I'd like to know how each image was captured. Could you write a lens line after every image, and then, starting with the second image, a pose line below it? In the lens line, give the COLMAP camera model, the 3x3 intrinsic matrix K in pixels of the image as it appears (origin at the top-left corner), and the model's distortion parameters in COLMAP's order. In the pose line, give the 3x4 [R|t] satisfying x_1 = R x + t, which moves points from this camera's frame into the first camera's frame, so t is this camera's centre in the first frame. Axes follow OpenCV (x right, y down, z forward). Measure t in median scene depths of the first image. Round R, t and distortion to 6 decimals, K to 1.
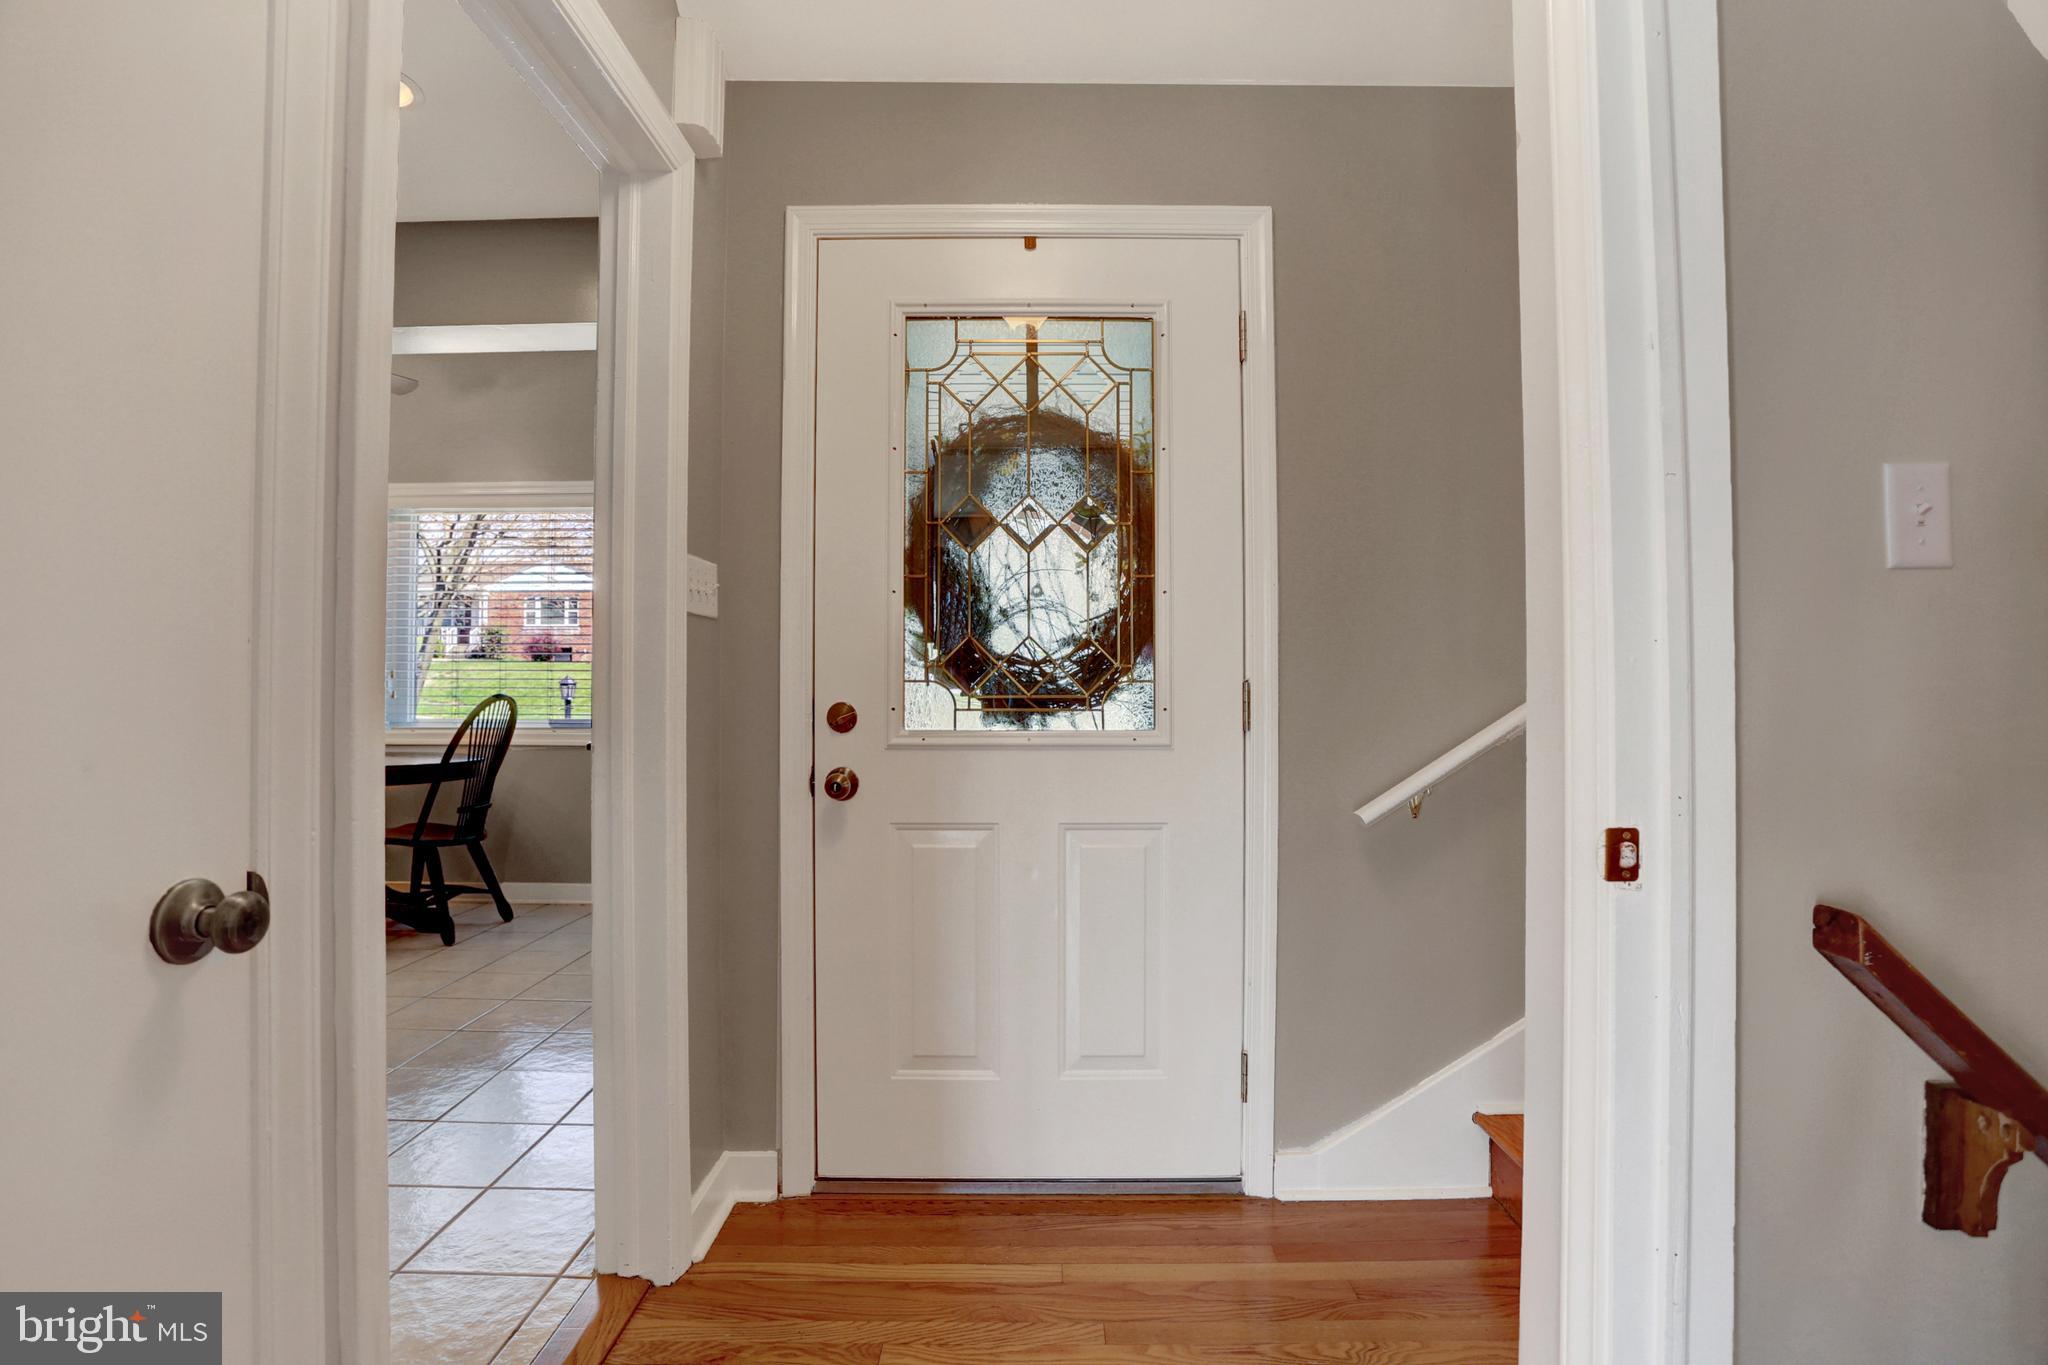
lens RADIAL K [[1011.3, 0, 1030.0], [0, 1011.3, 674.3], [0, 0, 1]] dist [-0.083229, 0.035871]
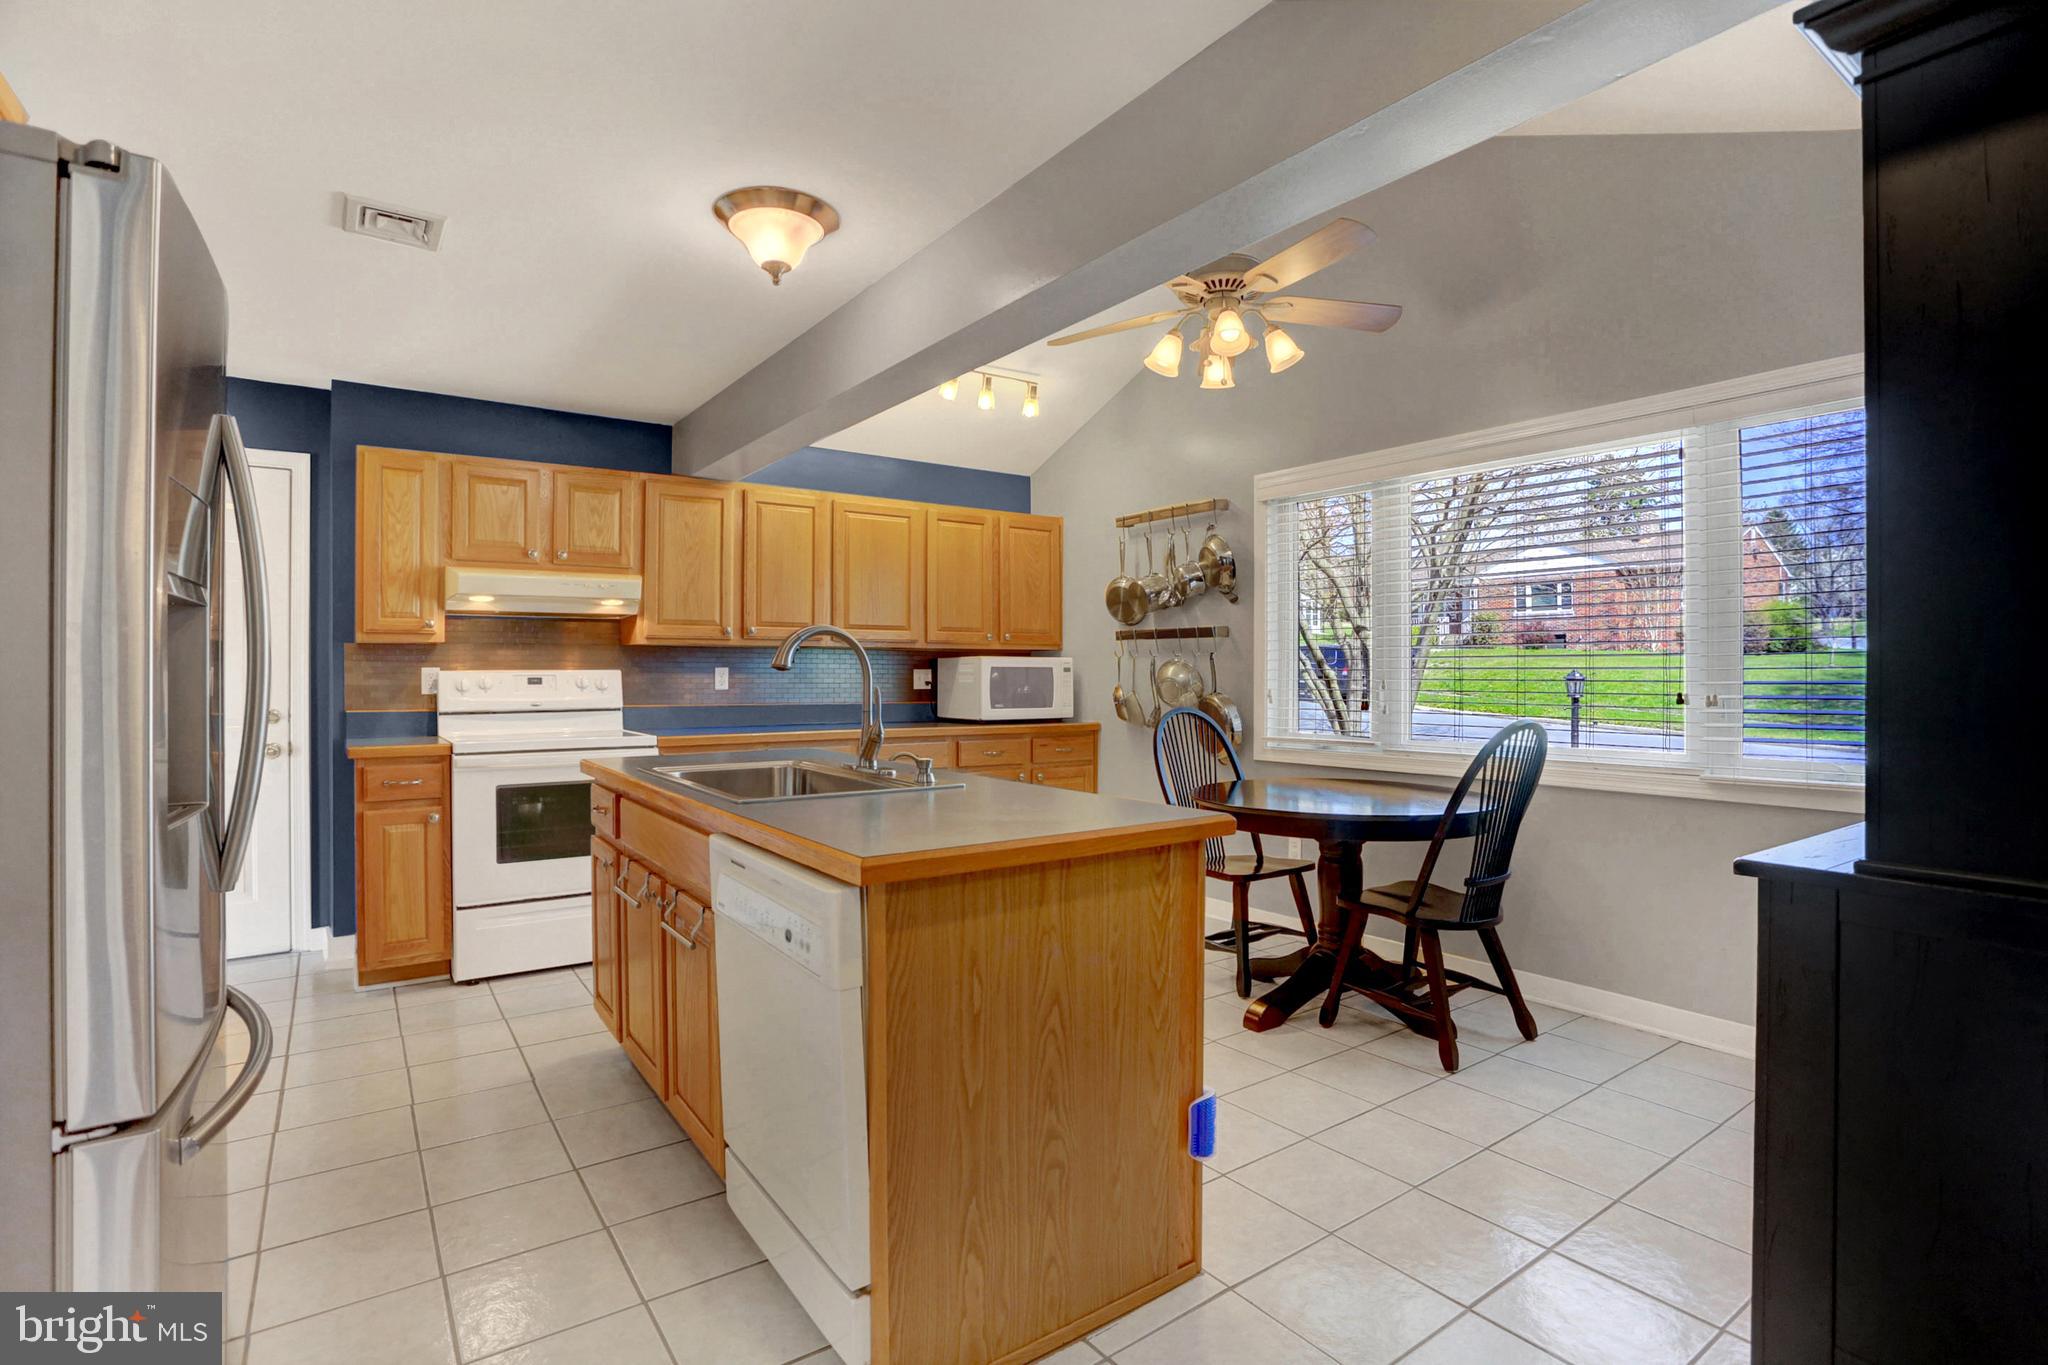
lens RADIAL K [[985.5, 0, 1014.8], [0, 985.5, 660.9], [0, 0, 1]] dist [-0.054489, -0.000003]
pose [[0.585894, -0.005003, -0.810372, -0.099751], [0.005137, 0.999984, -0.002460, -0.007924], [0.810372, -0.002721, 0.585910, 0.161231]]
